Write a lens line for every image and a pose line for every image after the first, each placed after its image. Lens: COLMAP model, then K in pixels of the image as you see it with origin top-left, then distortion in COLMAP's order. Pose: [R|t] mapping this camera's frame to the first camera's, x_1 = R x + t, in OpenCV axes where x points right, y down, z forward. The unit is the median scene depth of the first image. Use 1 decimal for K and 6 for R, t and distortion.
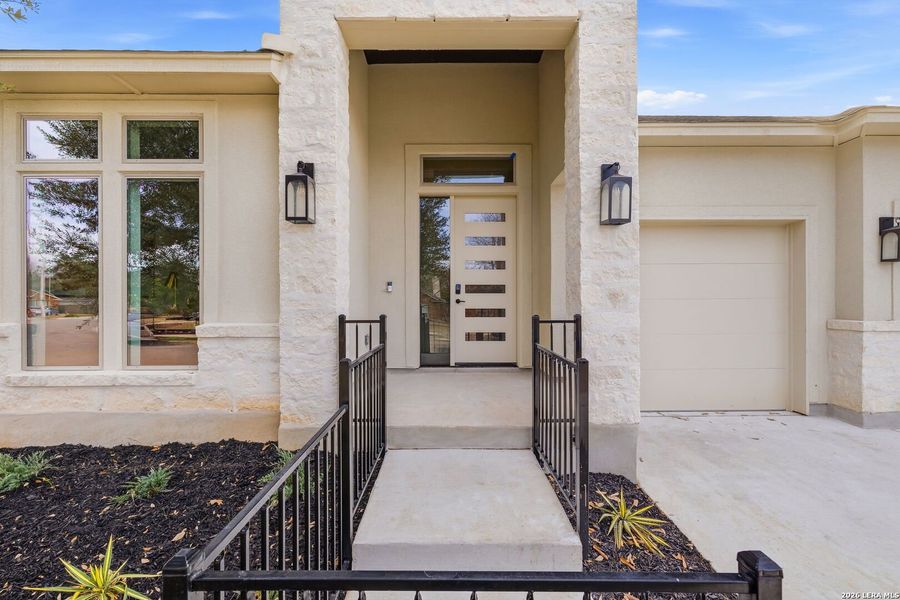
lens RADIAL K [[439.1, 0, 450.4], [0, 439.1, 300.1], [0, 0, 1]] dist [-0.001444, -0.000506]
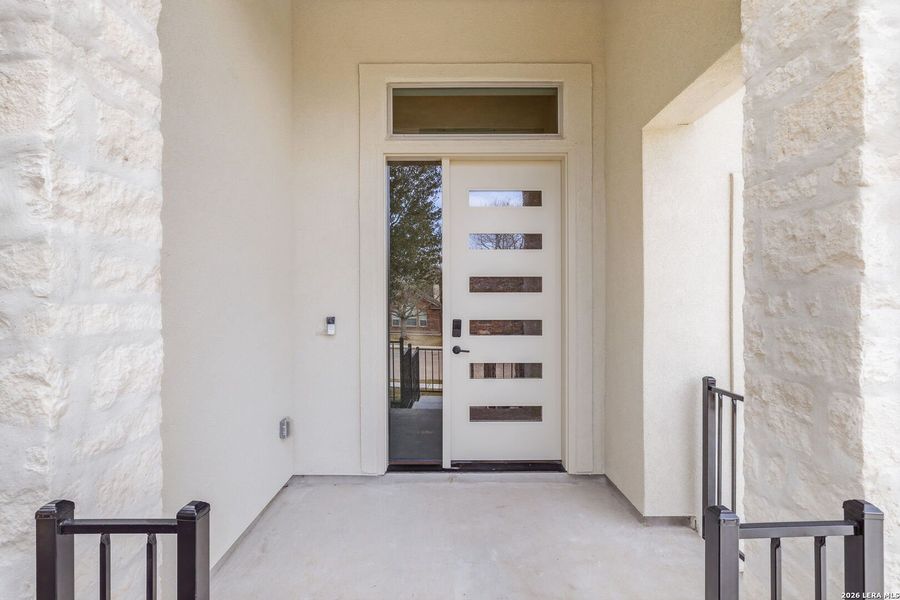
lens RADIAL K [[439.1, 0, 449.4], [0, 439.1, 297.8], [0, 0, 1]] dist [-0.001444, -0.000506]
pose [[0.999985, -0.000256, -0.005522, 0.011074], [0.000270, 0.999997, 0.002615, -0.064861], [0.005521, -0.002616, 0.999981, 0.445245]]
